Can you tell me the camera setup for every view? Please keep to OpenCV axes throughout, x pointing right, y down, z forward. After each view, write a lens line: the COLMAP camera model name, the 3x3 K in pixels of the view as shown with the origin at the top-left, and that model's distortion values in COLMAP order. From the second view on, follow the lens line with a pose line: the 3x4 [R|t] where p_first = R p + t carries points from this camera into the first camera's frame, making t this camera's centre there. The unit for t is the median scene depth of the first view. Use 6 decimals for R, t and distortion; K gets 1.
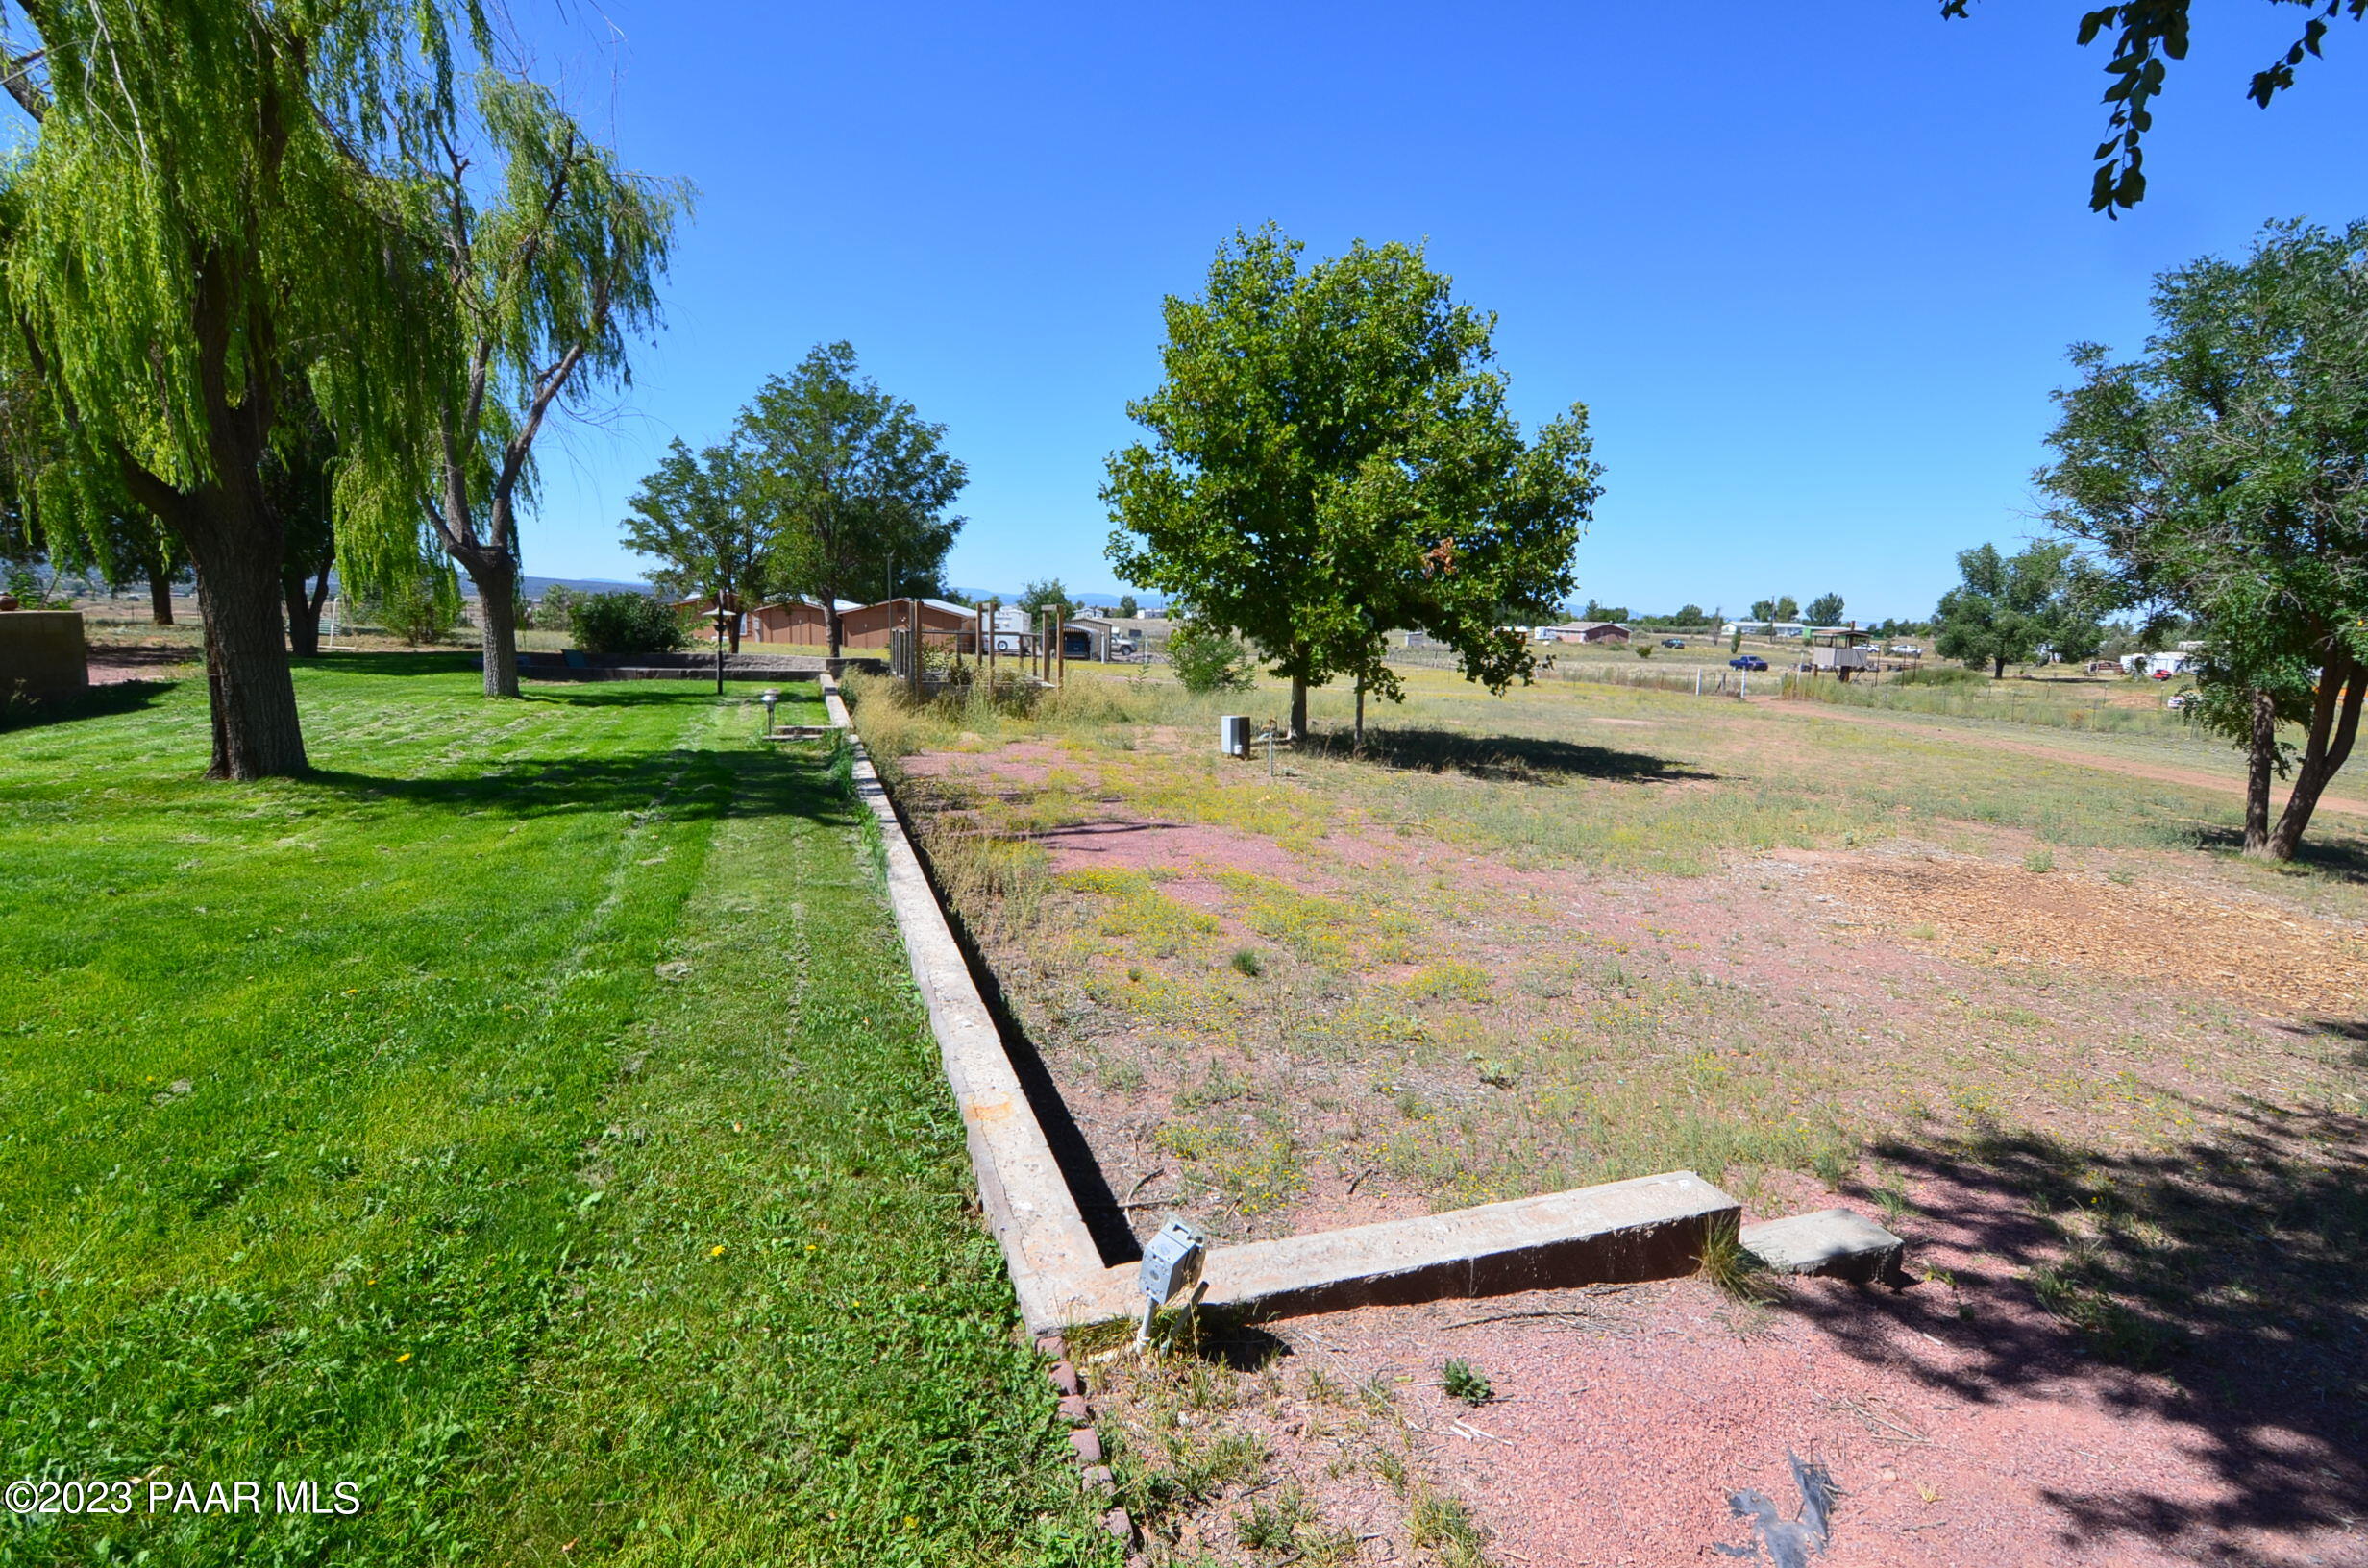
lens RADIAL K [[1131.1, 0, 1193.4], [0, 1131.1, 759.6], [0, 0, 1]] dist [0.001580, 0.001211]
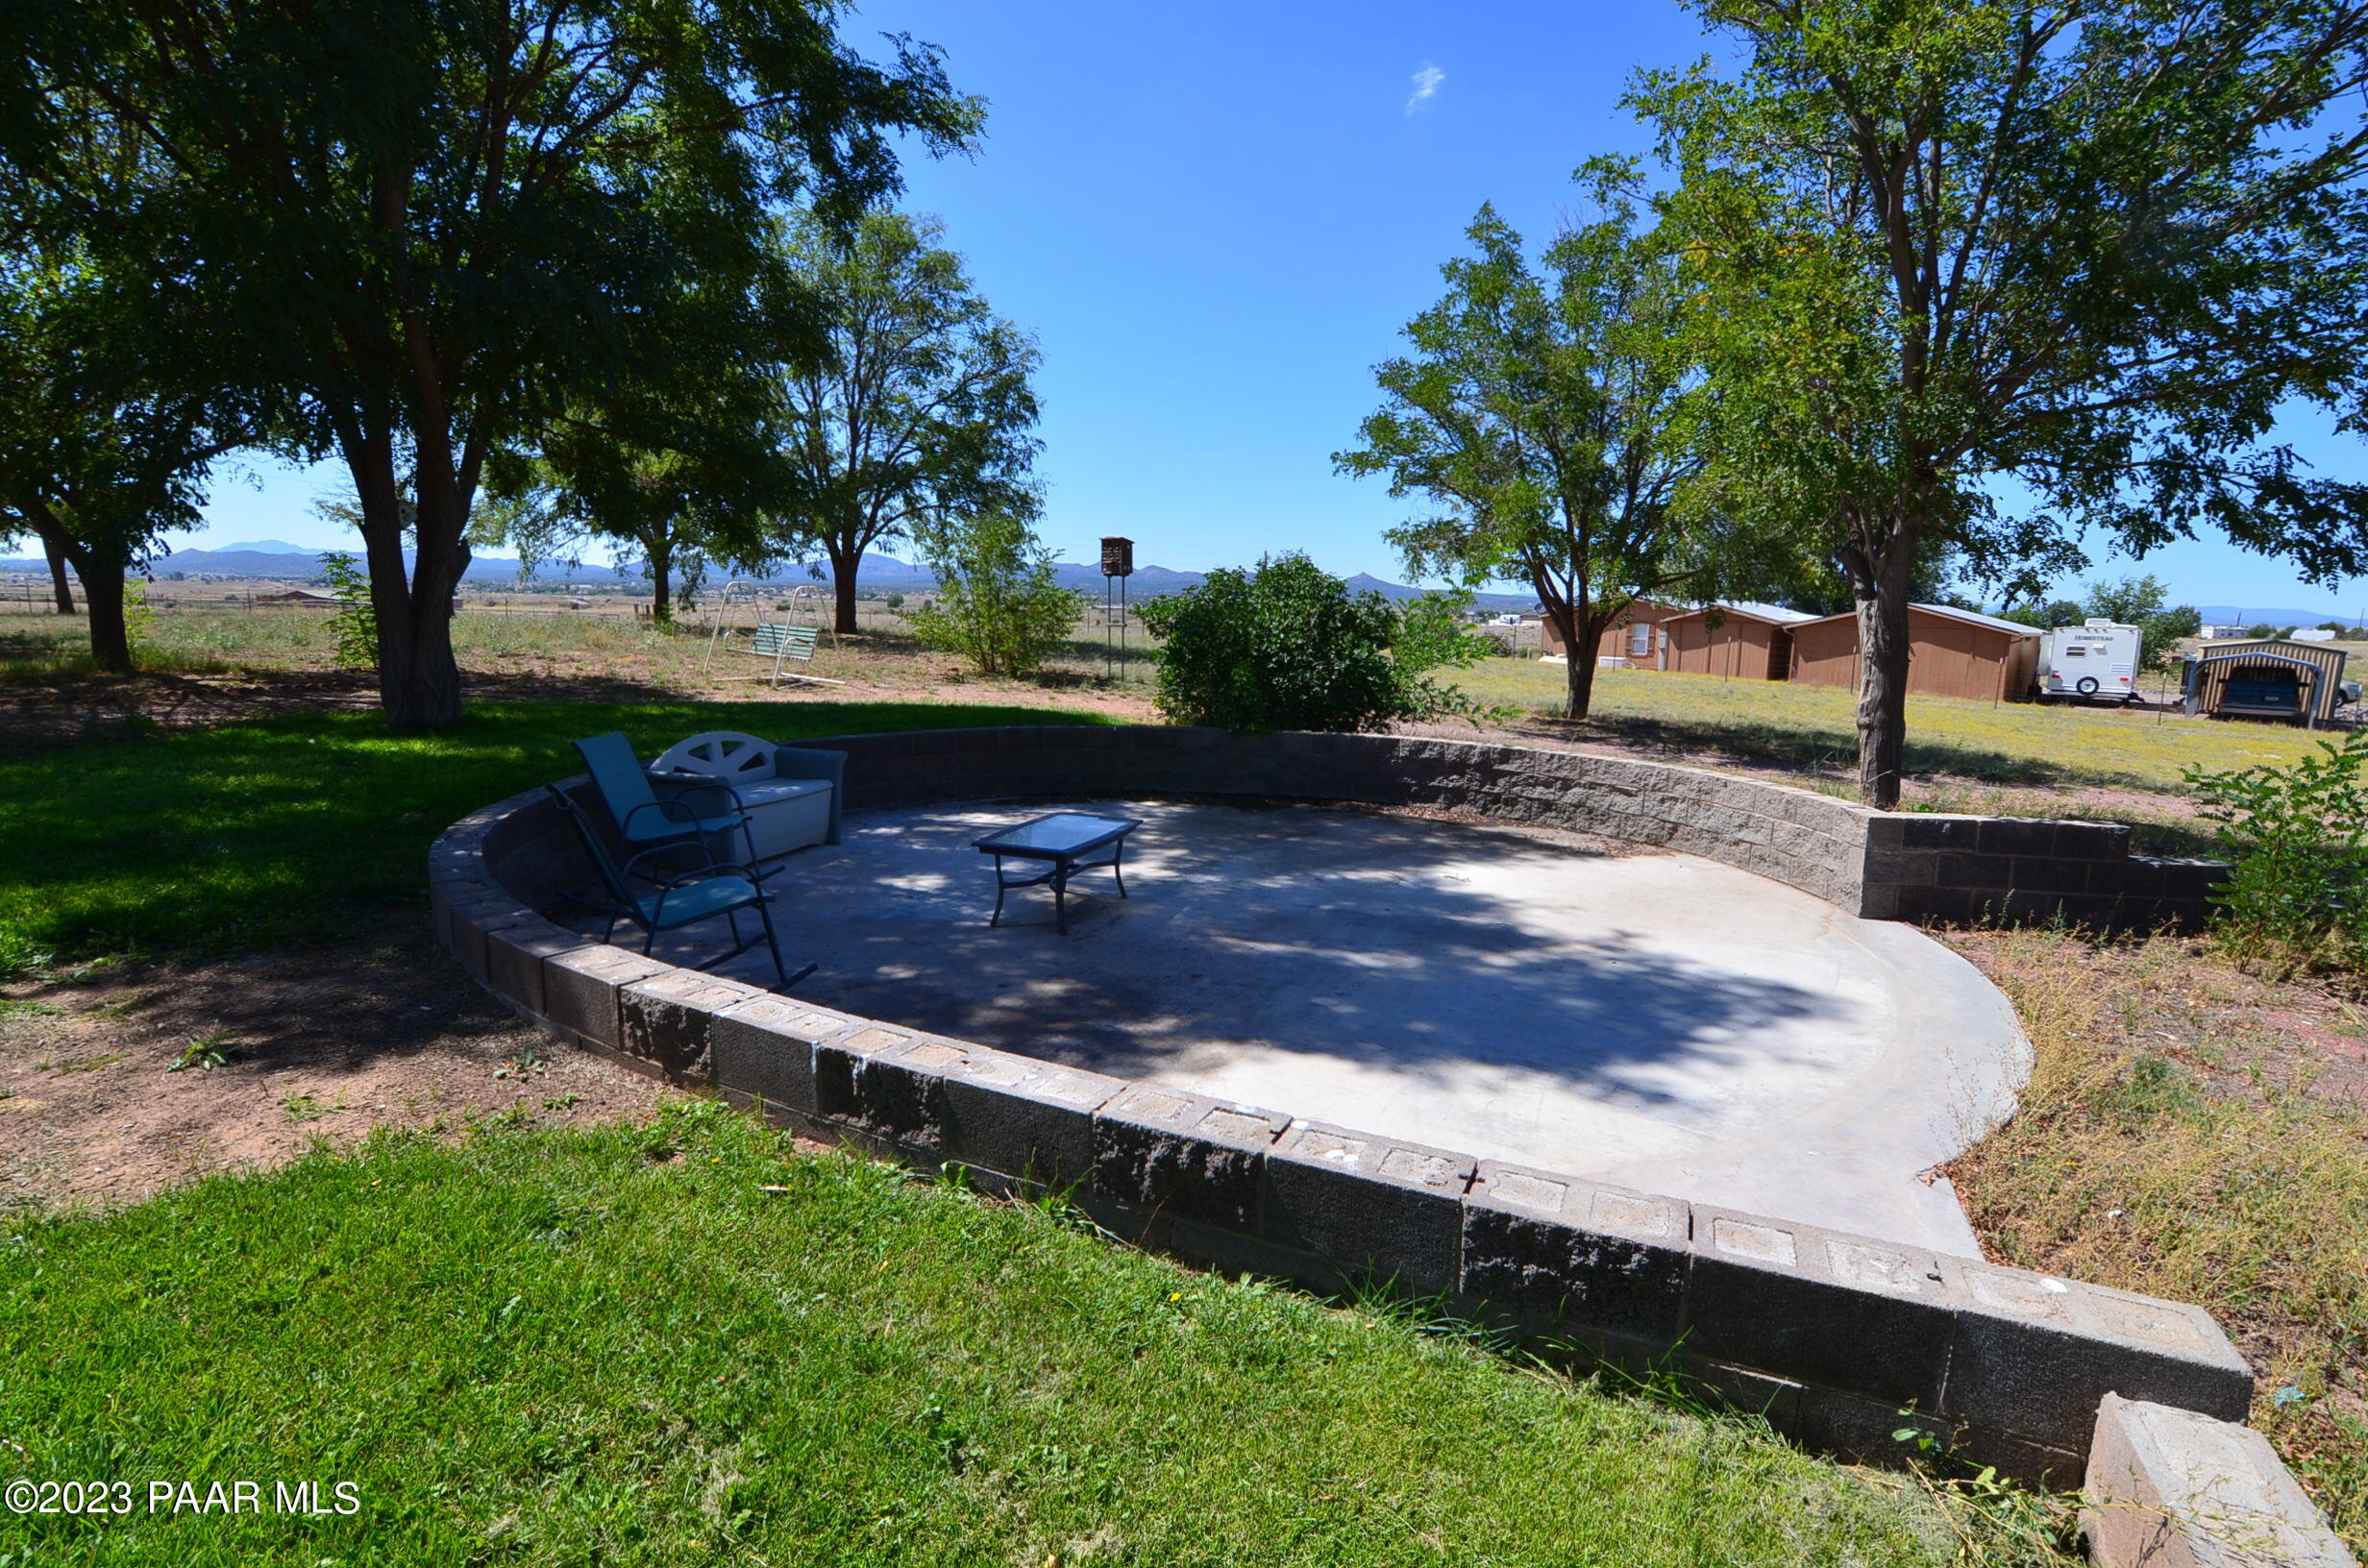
lens RADIAL K [[1131.1, 0, 1193.4], [0, 1131.1, 759.6], [0, 0, 1]] dist [0.001580, 0.001211]
pose [[0.721986, 0.083193, -0.686888, -0.402190], [-0.091814, 0.995485, 0.024063, -0.139129], [0.685788, 0.045693, 0.726365, 1.107807]]
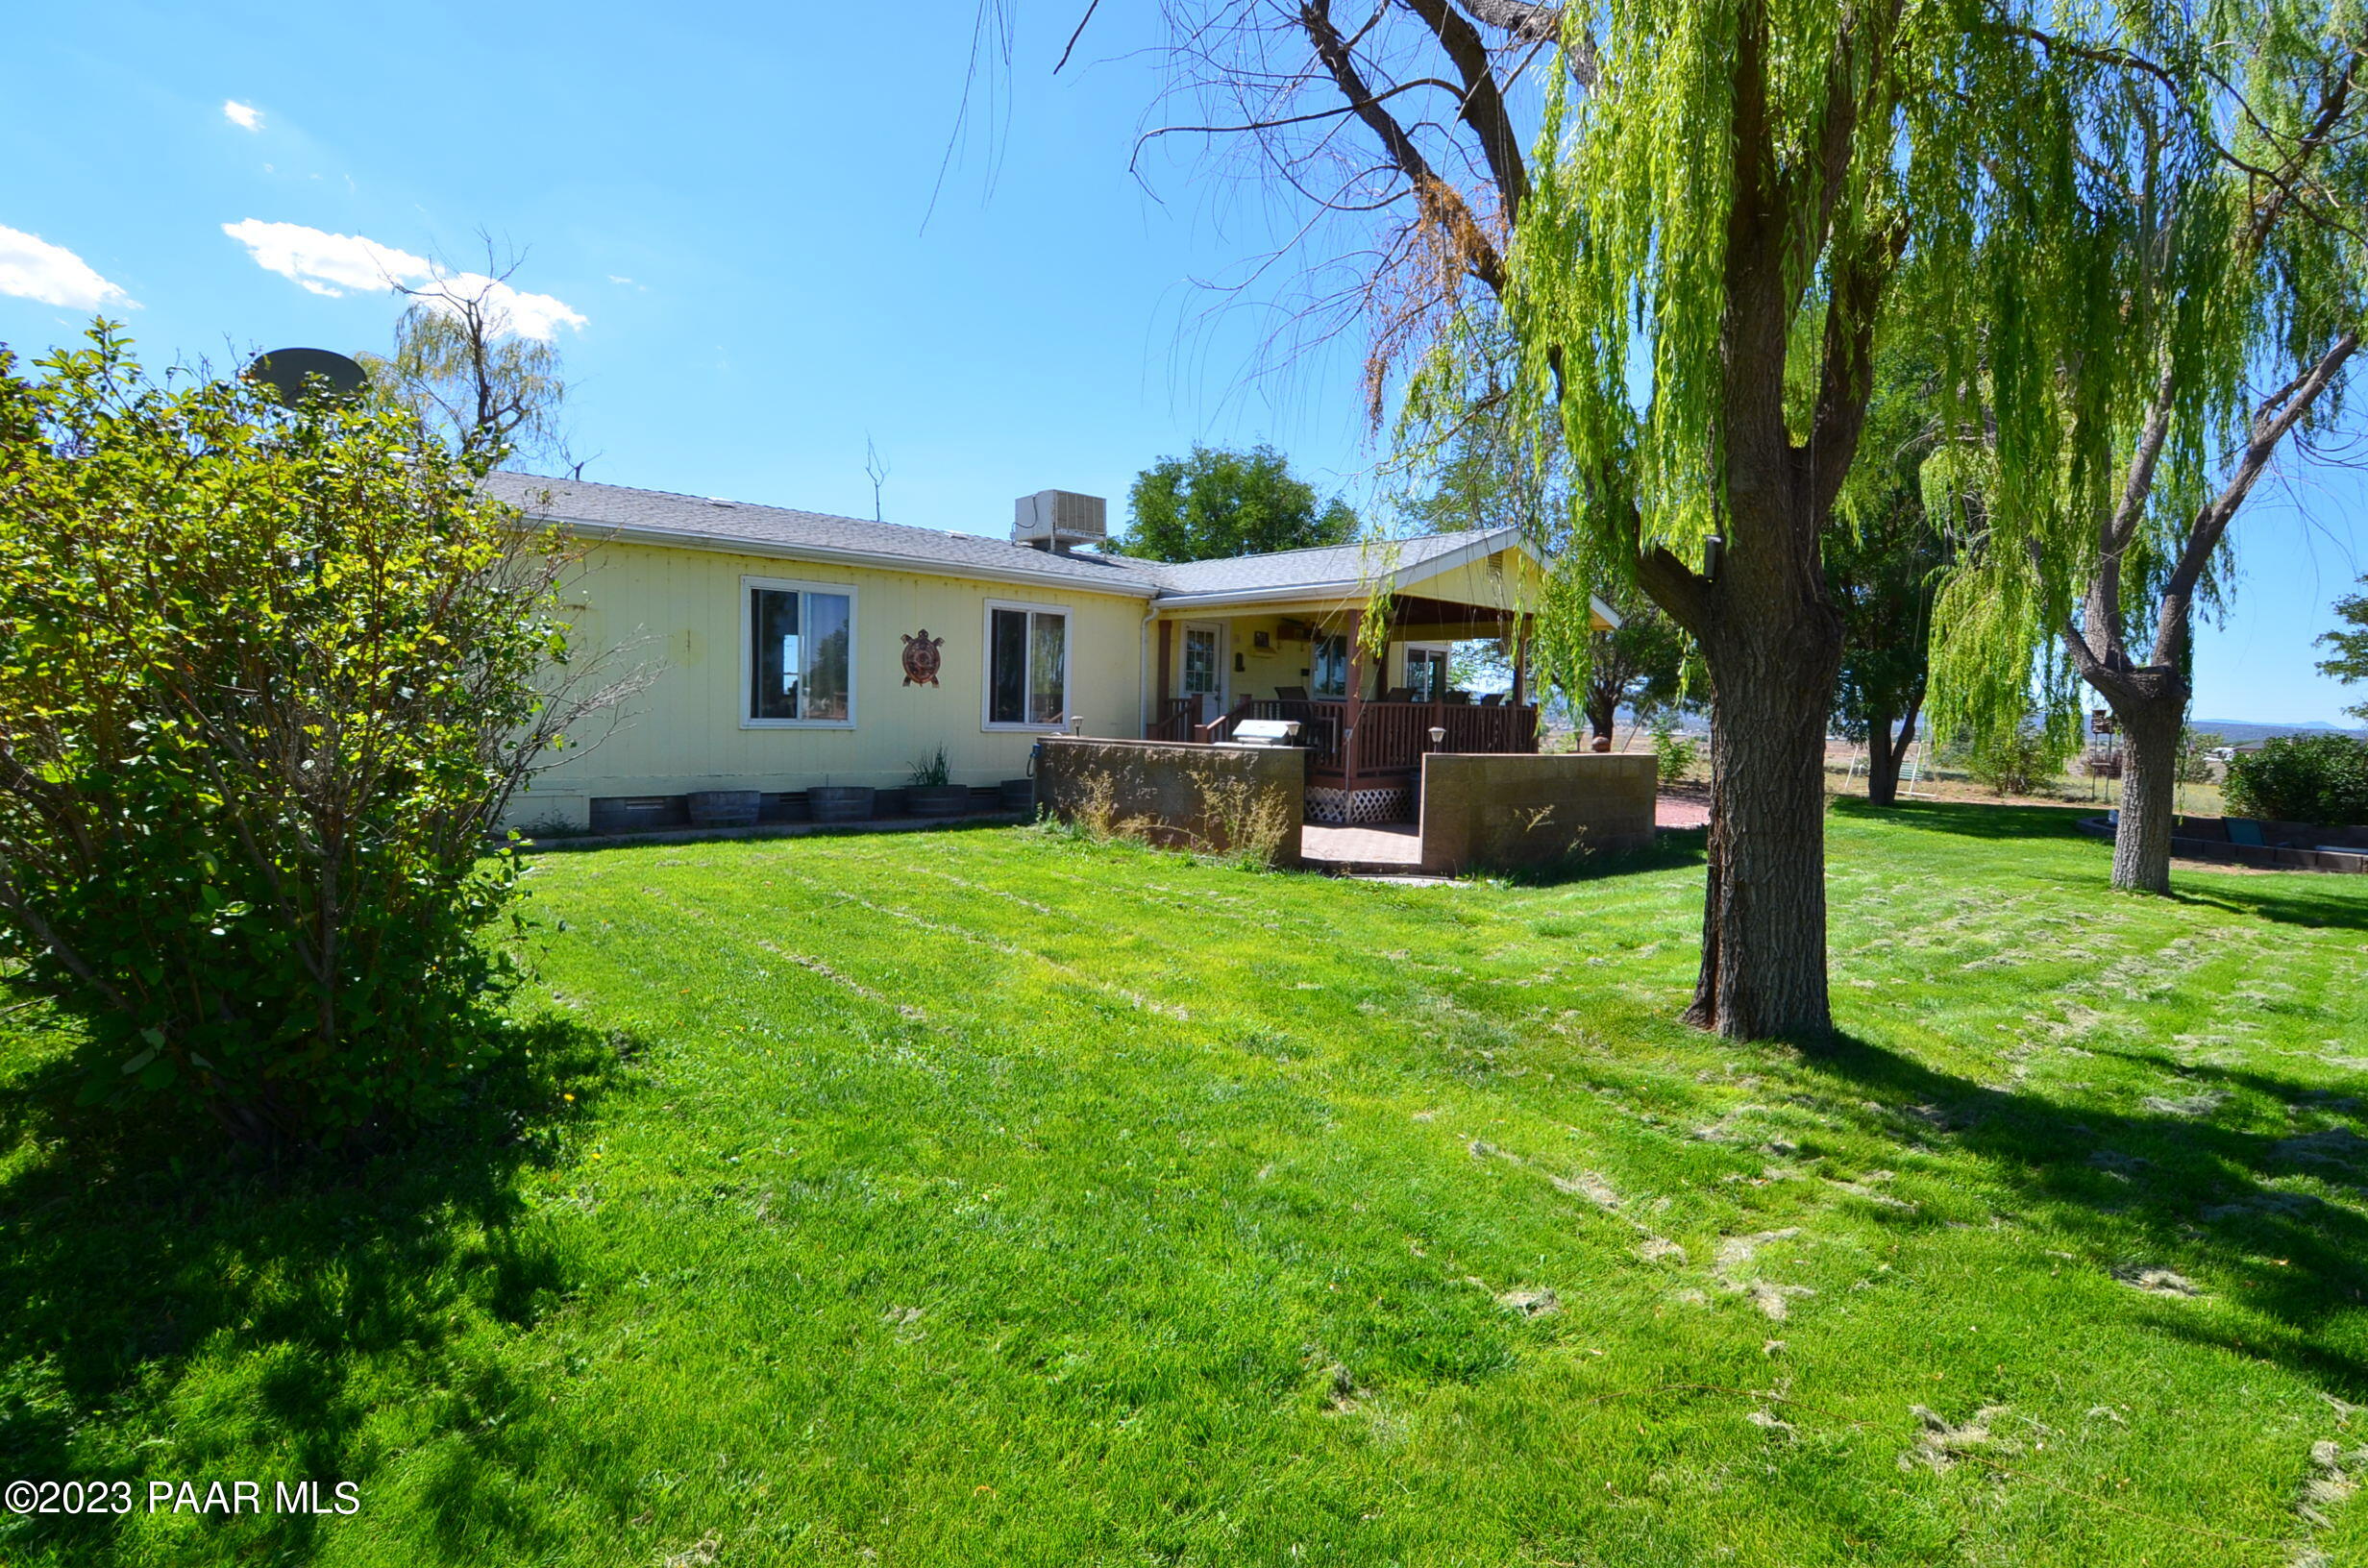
lens RADIAL K [[1131.1, 0, 1193.4], [0, 1131.1, 759.6], [0, 0, 1]] dist [0.001580, 0.001211]
pose [[0.346818, 0.027555, -0.937528, -0.144113], [-0.143179, 0.989409, -0.023886, -0.028709], [0.926940, 0.142518, 0.347090, 0.193847]]
